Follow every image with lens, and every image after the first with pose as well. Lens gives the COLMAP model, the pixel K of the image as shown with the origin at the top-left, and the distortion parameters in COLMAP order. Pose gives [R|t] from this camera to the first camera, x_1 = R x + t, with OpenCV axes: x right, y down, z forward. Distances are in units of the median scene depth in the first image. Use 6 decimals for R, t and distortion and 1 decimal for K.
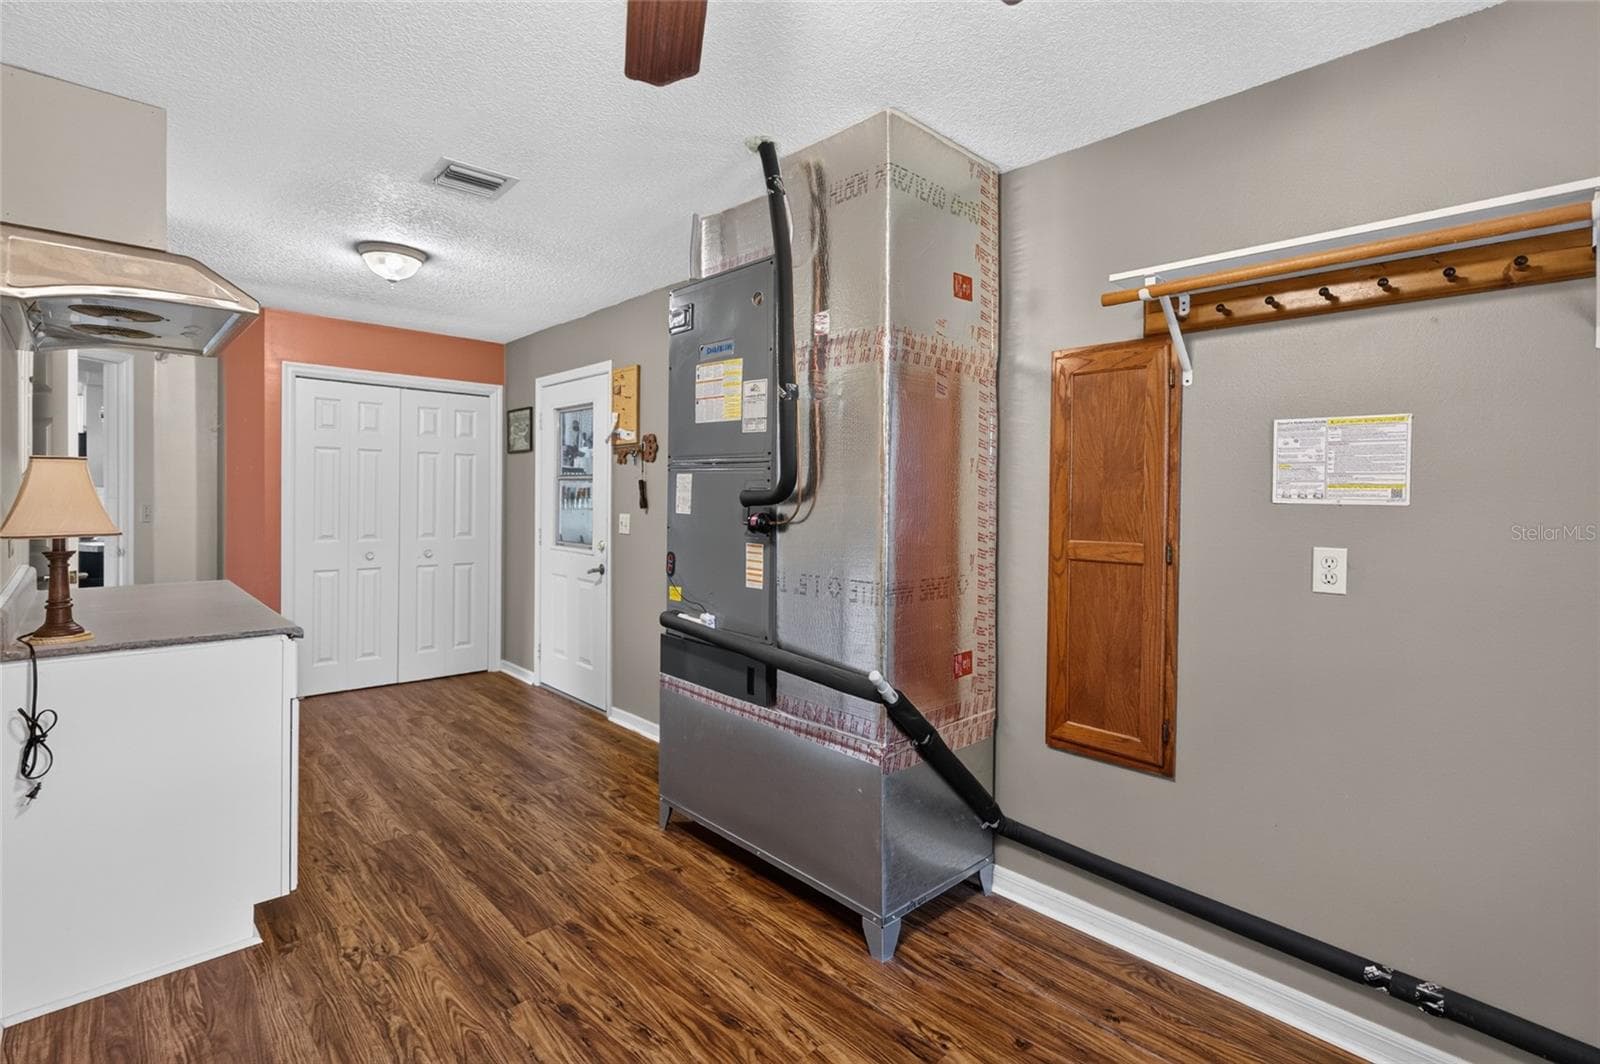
lens RADIAL K [[735.8, 0, 805.6], [0, 735.8, 504.4], [0, 0, 1]] dist [-0.000352, -0.000184]
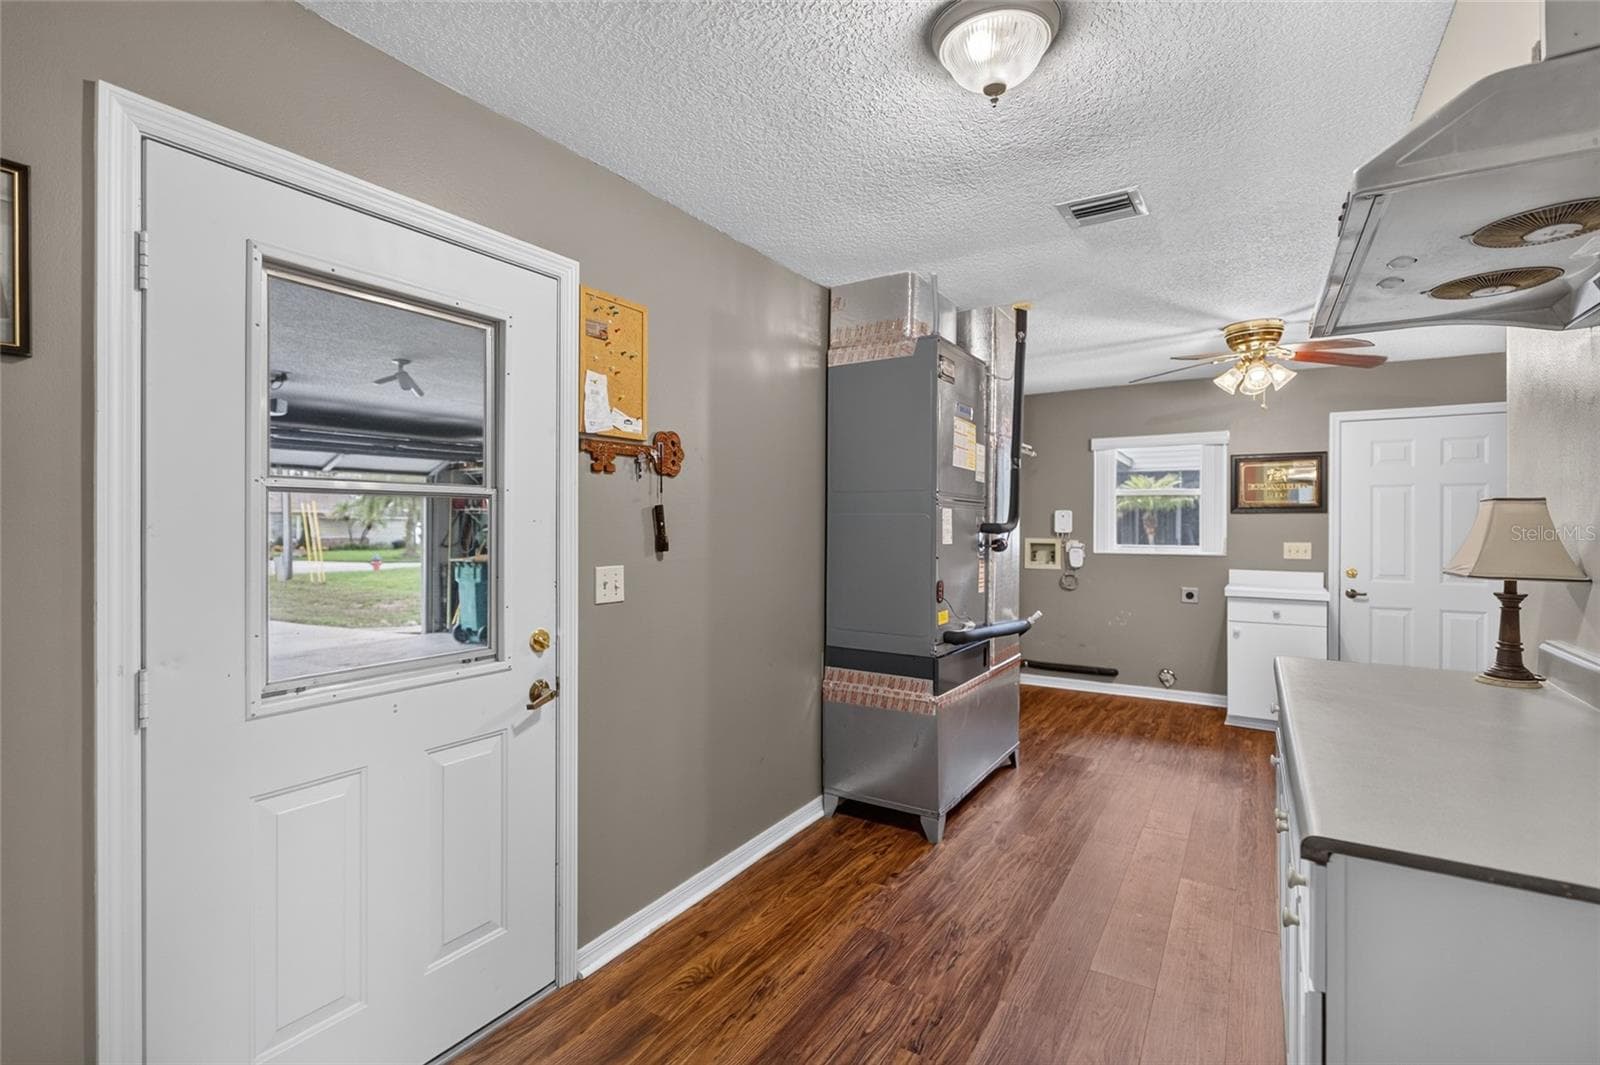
lens RADIAL K [[735.8, 0, 805.6], [0, 735.8, 504.9], [0, 0, 1]] dist [-0.000352, -0.000184]
pose [[-0.242009, -0.004403, 0.970264, -0.972496], [-0.002025, 0.999990, 0.004033, -0.041596], [-0.970272, -0.000989, -0.242016, 1.196117]]
